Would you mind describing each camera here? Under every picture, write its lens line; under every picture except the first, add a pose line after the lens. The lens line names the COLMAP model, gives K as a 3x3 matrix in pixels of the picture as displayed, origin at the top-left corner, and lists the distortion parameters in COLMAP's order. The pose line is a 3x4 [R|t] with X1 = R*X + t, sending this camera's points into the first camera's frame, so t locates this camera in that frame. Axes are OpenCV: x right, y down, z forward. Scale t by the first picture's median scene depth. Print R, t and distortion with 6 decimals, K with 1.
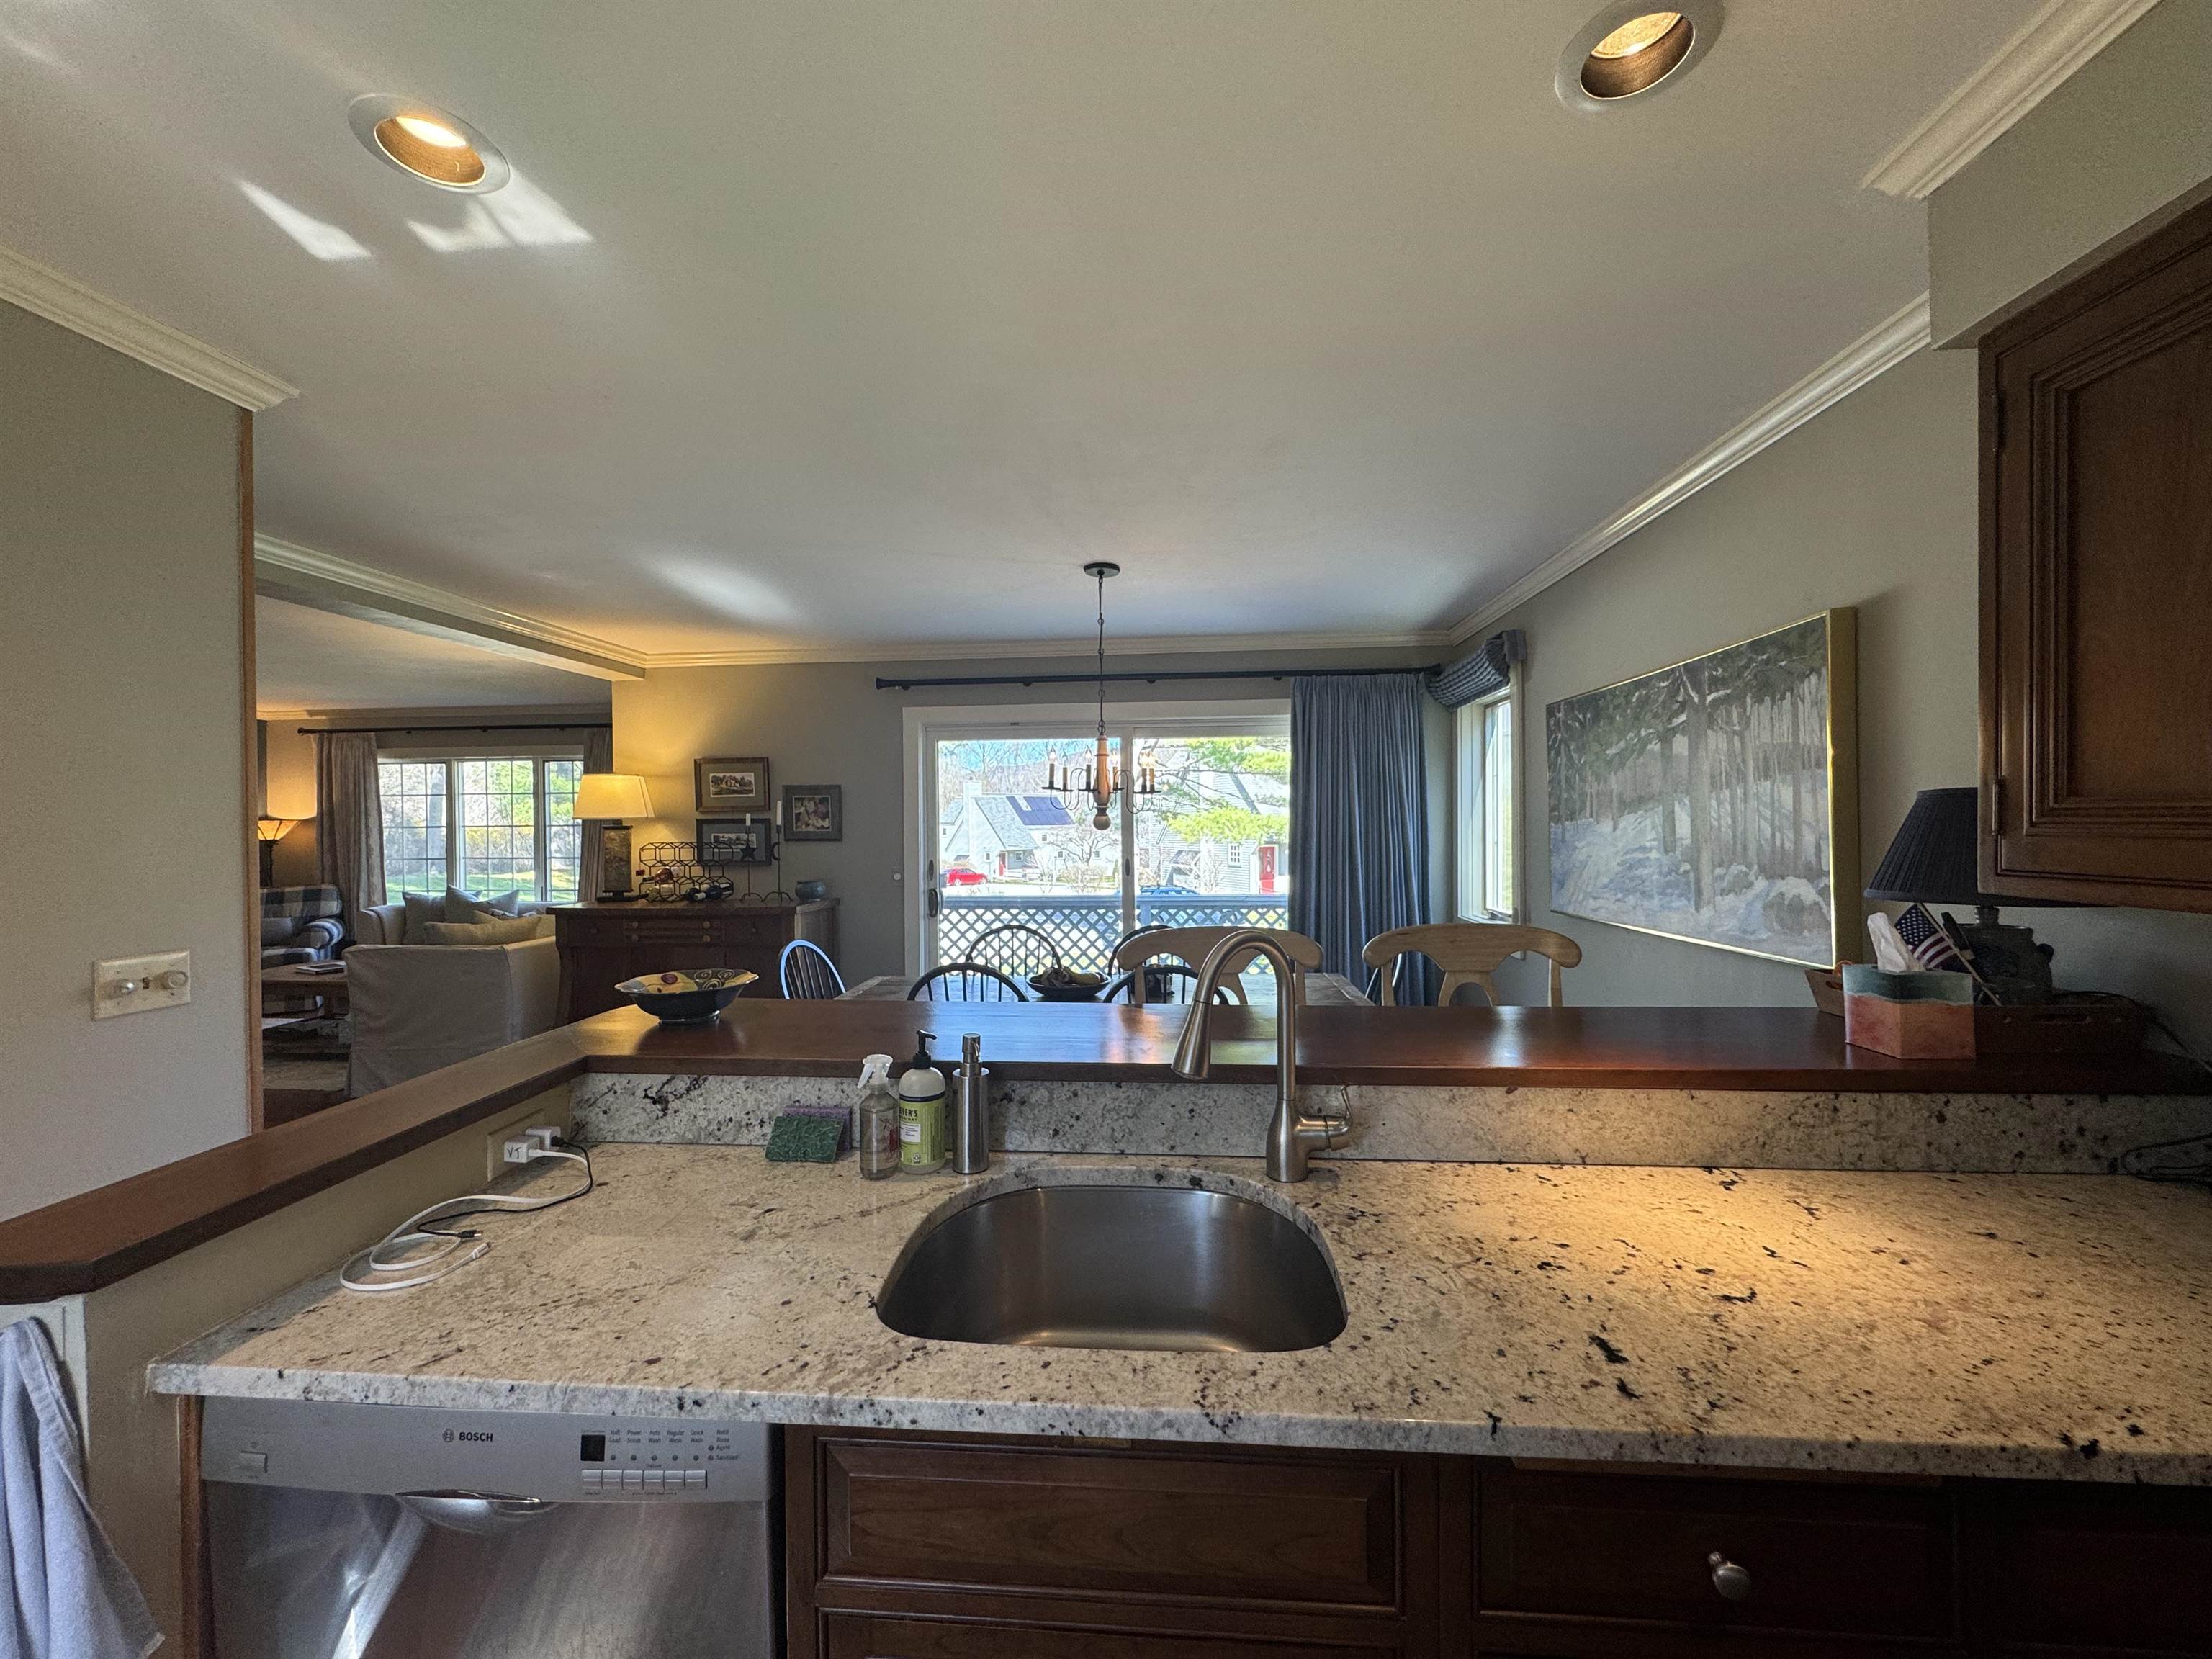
lens RADIAL K [[887.5, 0, 1103.1], [0, 887.5, 825.6], [0, 0, 1]] dist [-0.000875, -0.000049]
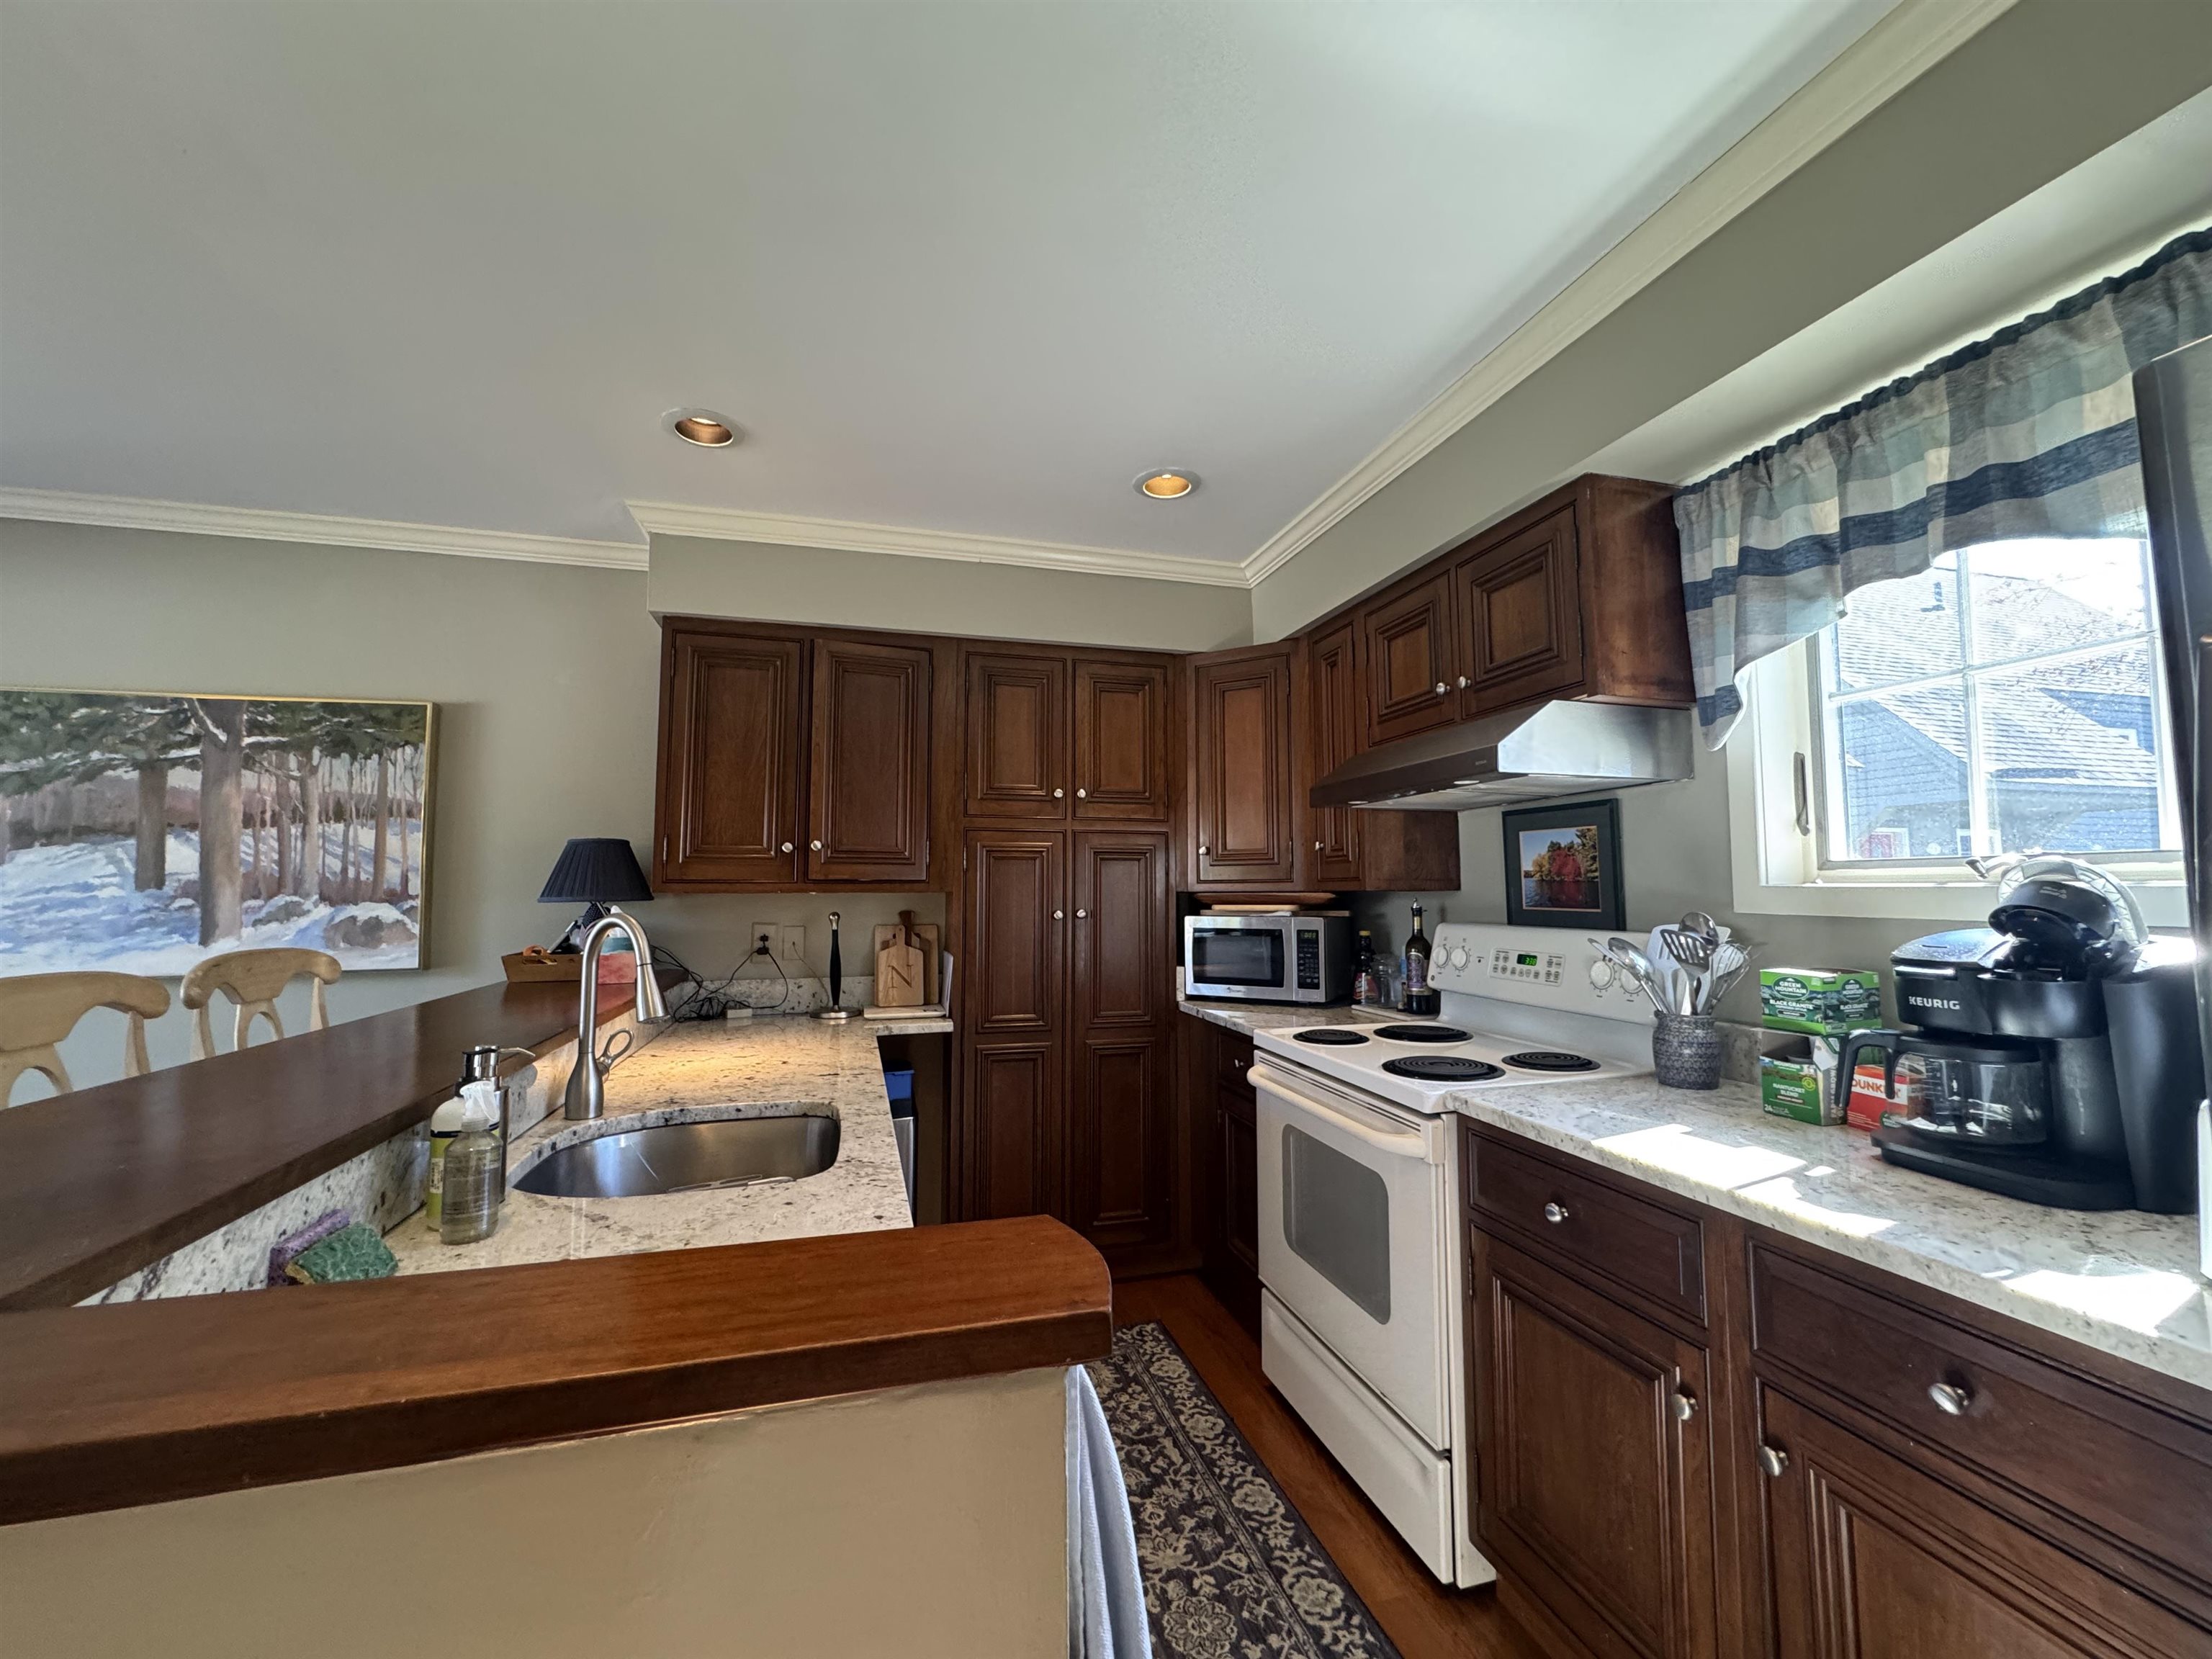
lens RADIAL K [[887.5, 0, 1103.1], [0, 887.5, 825.6], [0, 0, 1]] dist [-0.000875, -0.000049]
pose [[-0.339796, 0.079251, 0.937154, -0.686335], [0.006803, 0.996624, -0.081813, 0.054763], [-0.940474, -0.021424, -0.339189, 0.422107]]
